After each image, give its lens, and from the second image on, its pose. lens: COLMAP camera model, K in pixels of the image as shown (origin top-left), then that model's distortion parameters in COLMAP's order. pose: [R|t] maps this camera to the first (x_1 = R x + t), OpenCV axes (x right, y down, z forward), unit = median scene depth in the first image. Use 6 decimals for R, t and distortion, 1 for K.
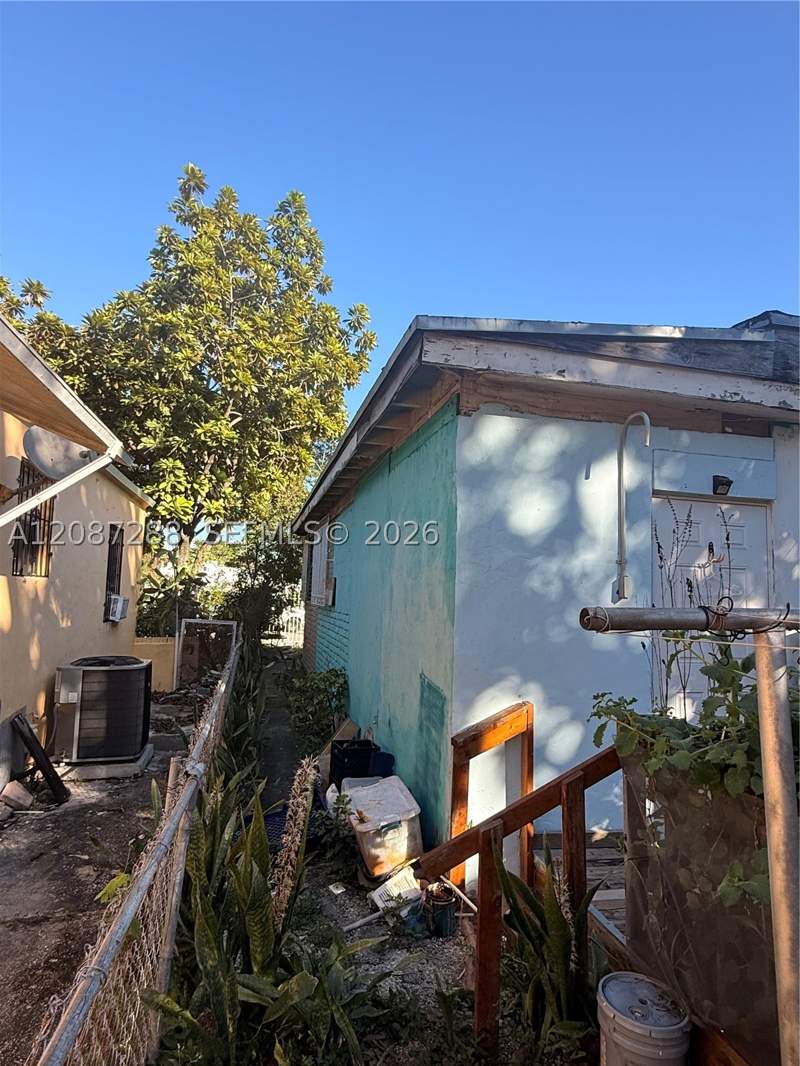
lens RADIAL K [[668.7, 0, 401.2], [0, 668.7, 534.2], [0, 0, 1]] dist [0.020365, 0.000990]
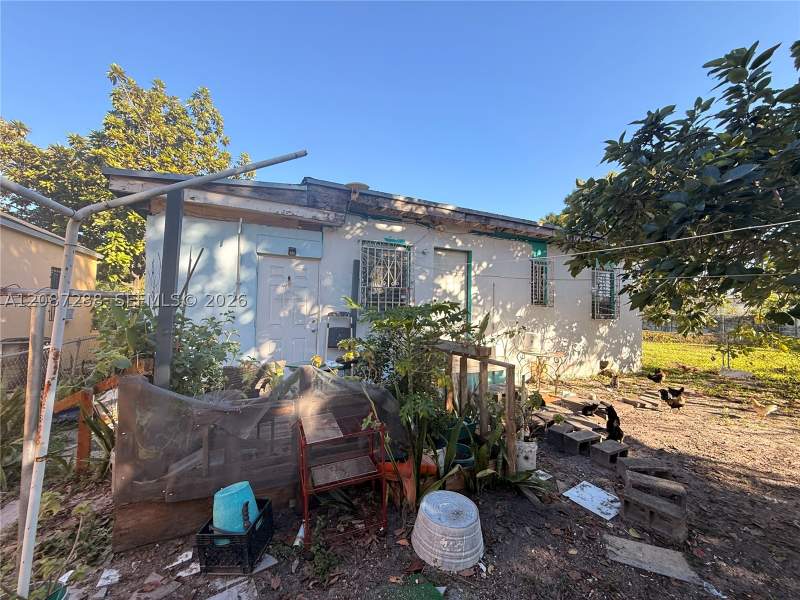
lens RADIAL K [[322.3, 0, 399.3], [0, 322.3, 299.2], [0, 0, 1]] dist [0.003212, 0.000185]
pose [[0.964498, -0.026989, 0.262707, 0.170508], [0.005347, 0.996556, 0.082751, 0.000543], [-0.264035, -0.078409, 0.961321, -0.060106]]
